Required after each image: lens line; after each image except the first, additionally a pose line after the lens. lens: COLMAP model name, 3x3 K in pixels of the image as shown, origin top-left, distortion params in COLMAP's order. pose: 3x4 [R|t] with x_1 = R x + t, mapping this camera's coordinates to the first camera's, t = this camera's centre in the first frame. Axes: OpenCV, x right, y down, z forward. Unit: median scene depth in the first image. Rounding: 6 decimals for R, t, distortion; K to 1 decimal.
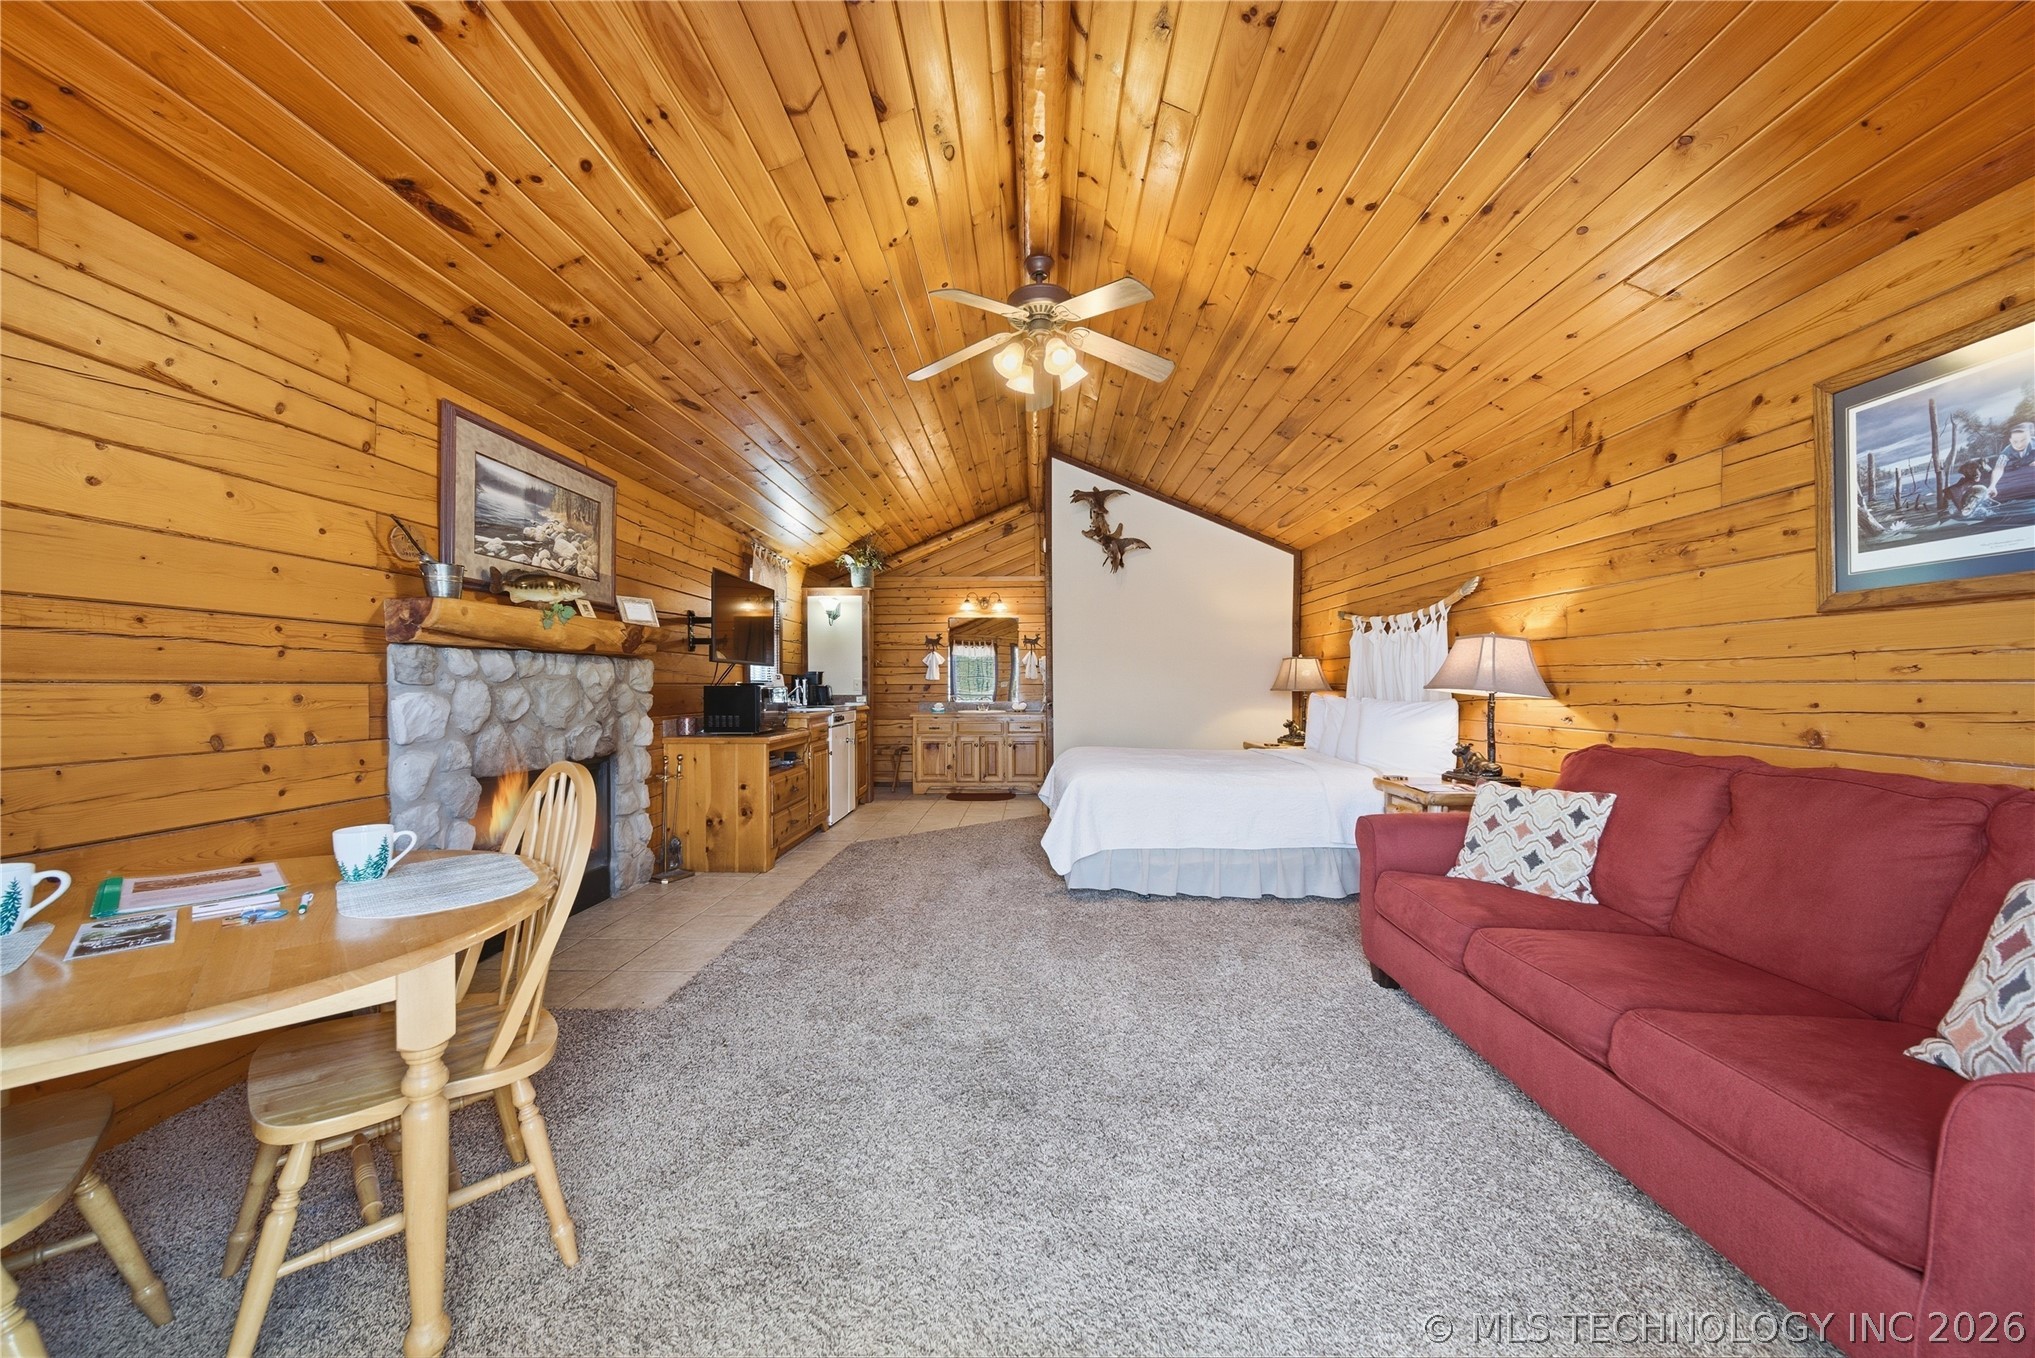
lens RADIAL K [[731.7, 0, 1019.9], [0, 731.7, 686.4], [0, 0, 1]] dist [-0.000825, -0.000205]
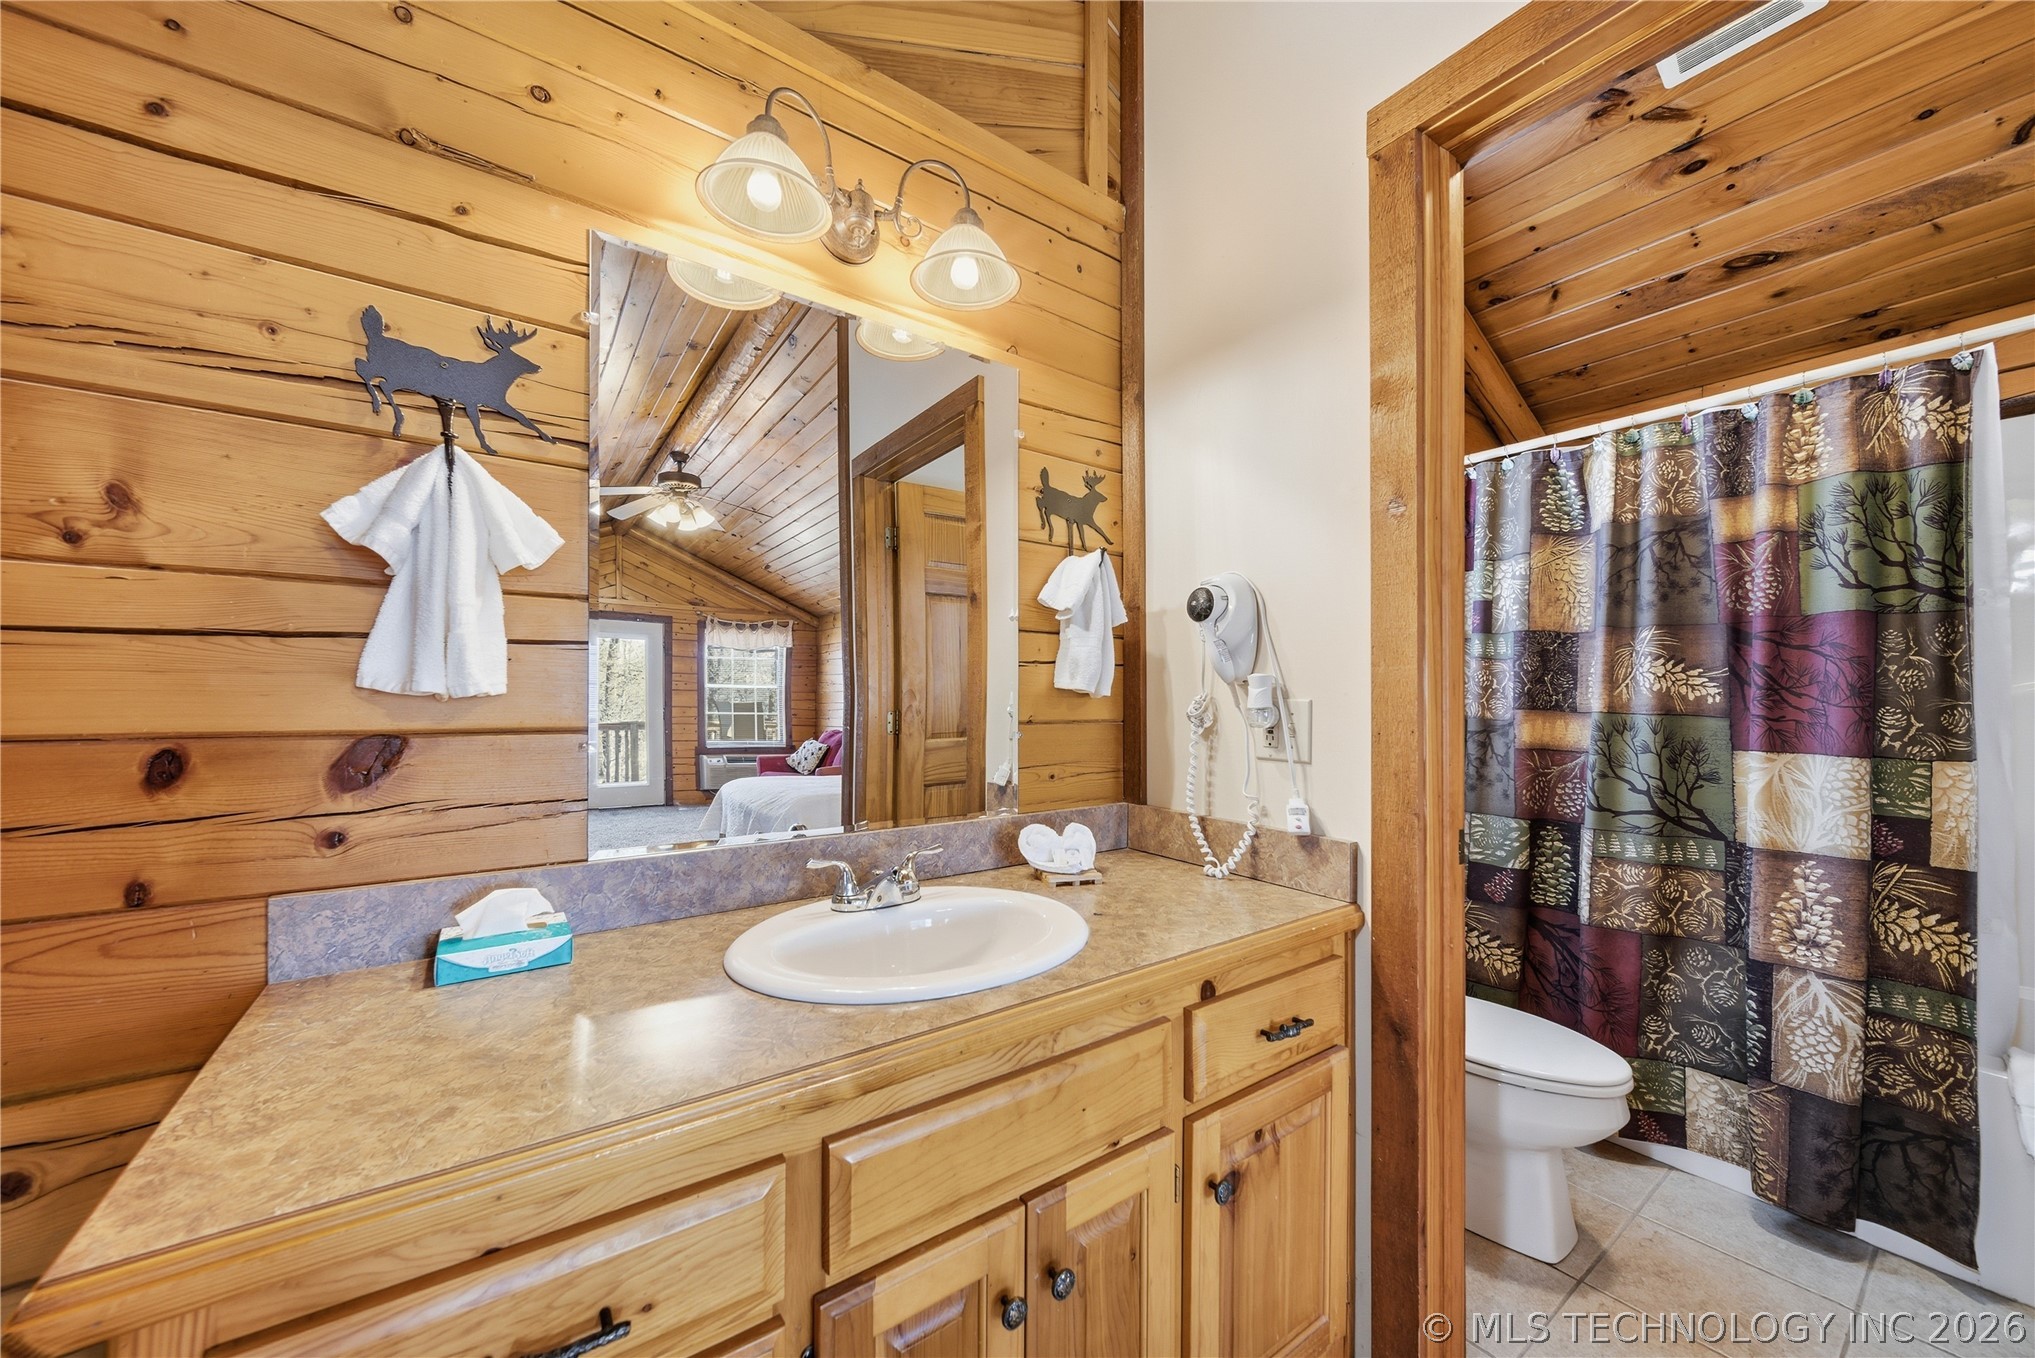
lens RADIAL K [[731.7, 0, 1019.9], [0, 731.7, 686.4], [0, 0, 1]] dist [-0.000825, -0.000205]
pose [[0.795141, -0.011497, 0.606316, -0.164411], [0.003769, 0.999895, 0.014018, -0.016244], [-0.606413, -0.008862, 0.795100, 1.200650]]
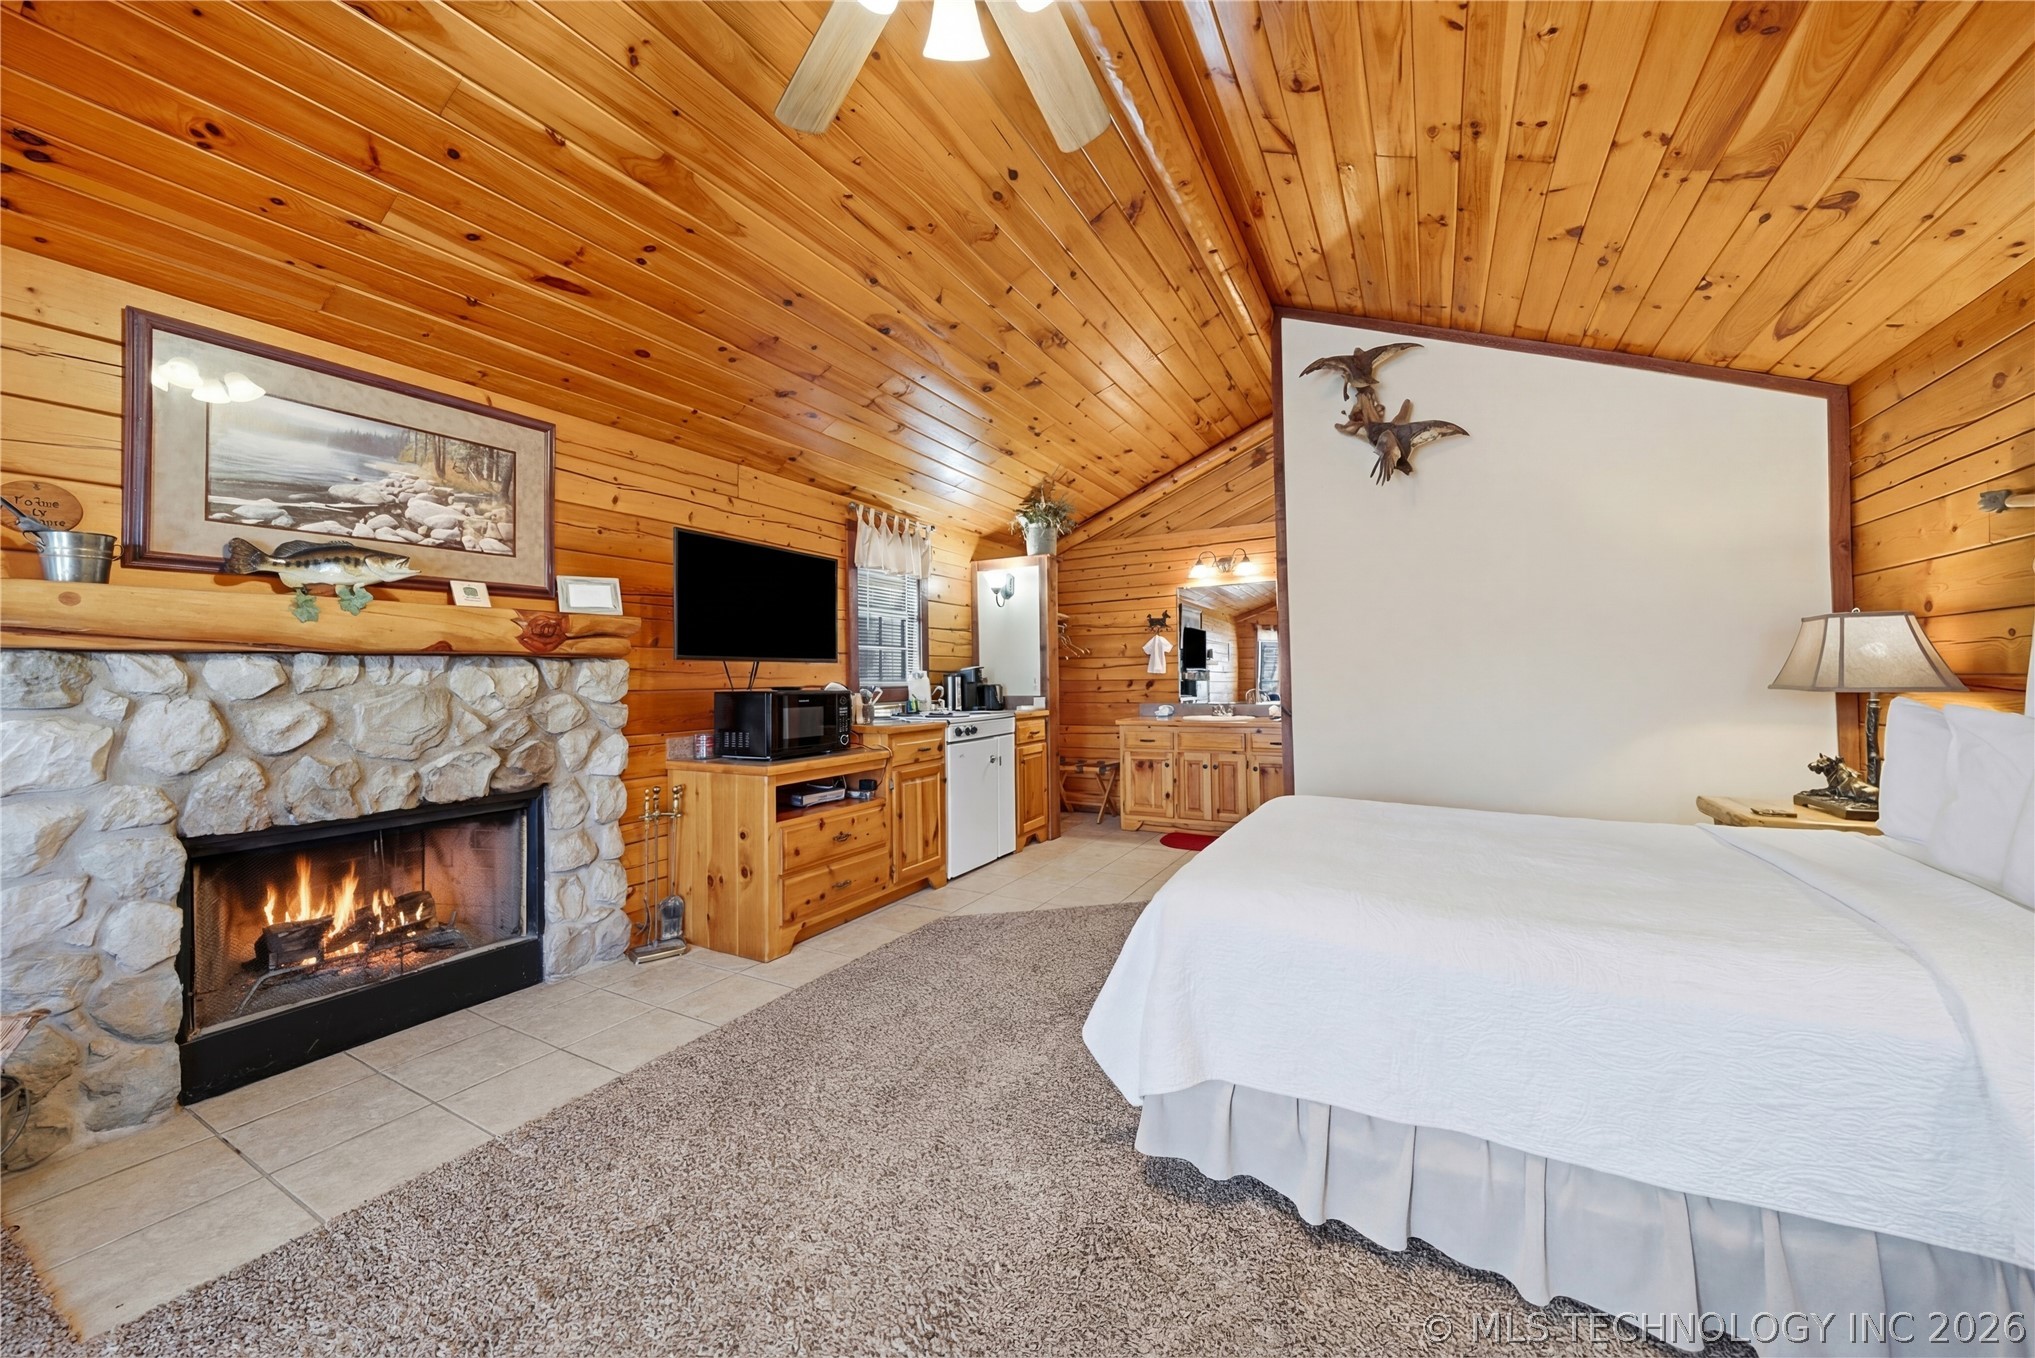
lens RADIAL K [[738.9, 0, 1013.5], [0, 738.9, 659.1], [0, 0, 1]] dist [-0.003187, -0.000550]
pose [[0.880277, -0.024355, -0.473835, 0.152185], [0.013641, 0.999568, -0.026035, -0.008513], [0.474264, 0.016454, 0.880229, 0.386651]]
